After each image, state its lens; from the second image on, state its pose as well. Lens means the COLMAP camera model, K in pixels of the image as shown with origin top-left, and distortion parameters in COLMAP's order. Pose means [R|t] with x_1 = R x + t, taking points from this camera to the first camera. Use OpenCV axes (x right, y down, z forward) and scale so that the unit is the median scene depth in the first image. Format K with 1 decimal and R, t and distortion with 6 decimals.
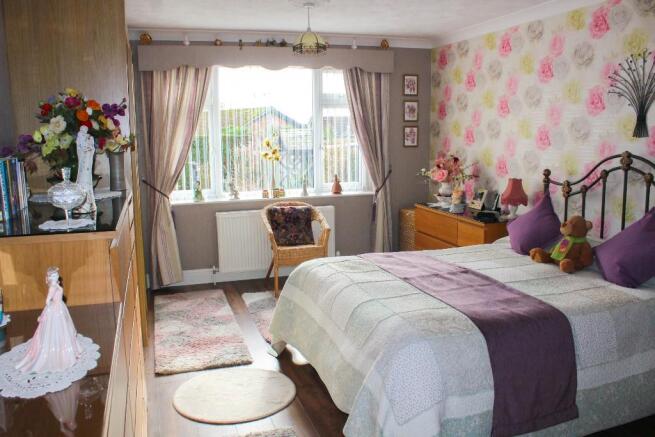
lens RADIAL K [[555.7, 0, 329.9], [0, 555.7, 216.0], [0, 0, 1]] dist [0.001778, 0.009739]
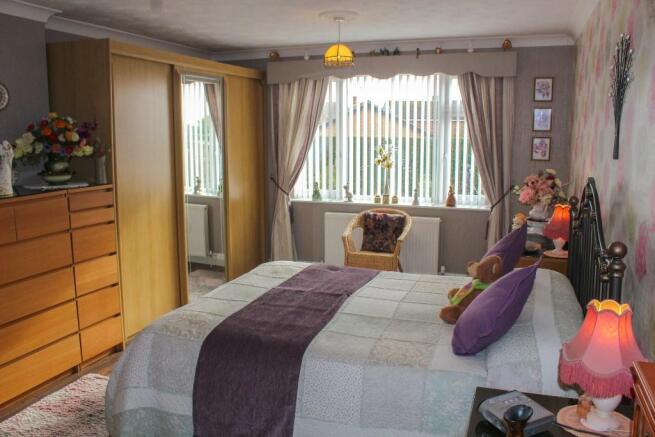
lens RADIAL K [[555.7, 0, 347.7], [0, 555.7, 213.0], [0, 0, 1]] dist [0.001778, 0.009739]
pose [[0.807184, 0.103366, -0.581179, 0.438259], [-0.111664, 0.993511, 0.021614, -0.031064], [0.579642, 0.047451, 0.813488, 0.137184]]
